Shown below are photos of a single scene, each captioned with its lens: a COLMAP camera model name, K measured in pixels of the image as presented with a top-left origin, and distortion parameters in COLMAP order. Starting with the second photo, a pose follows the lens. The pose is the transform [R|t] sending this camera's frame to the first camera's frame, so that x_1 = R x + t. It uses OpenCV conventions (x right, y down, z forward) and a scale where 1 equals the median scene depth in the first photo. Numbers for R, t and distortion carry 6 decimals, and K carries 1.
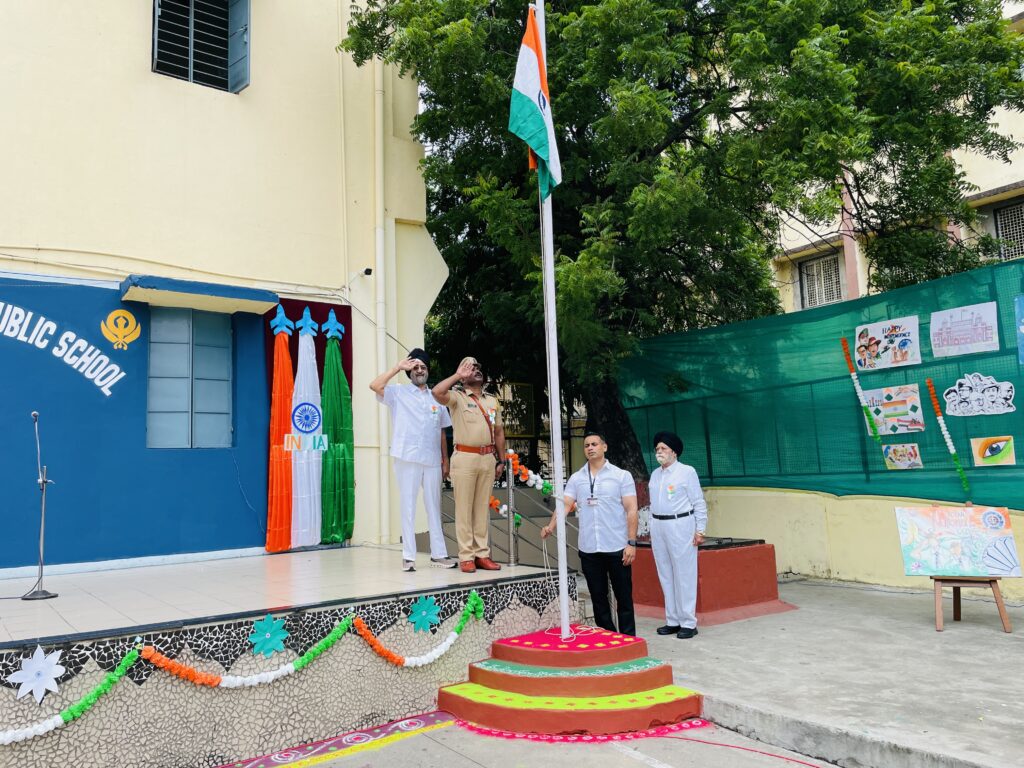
lens RADIAL K [[777.0, 0, 493.2], [0, 777.0, 386.8], [0, 0, 1]] dist [0.087224, -0.129975]
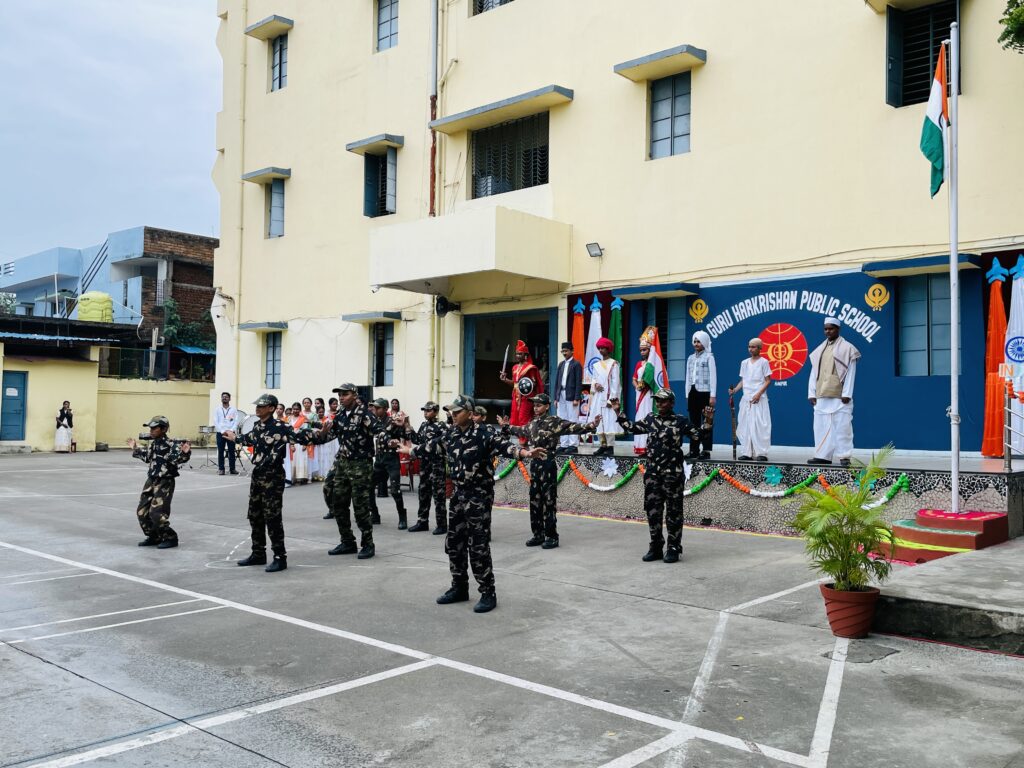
lens RADIAL K [[918.6, 0, 512.0], [0, 918.6, 384.0], [0, 0, 1]] dist [0.121768, -0.233888]
pose [[0.219392, 0.000648, -0.975637, 1.588412], [0.096984, 0.995032, 0.022470, -0.023786], [0.970804, -0.099551, 0.218239, -0.106608]]
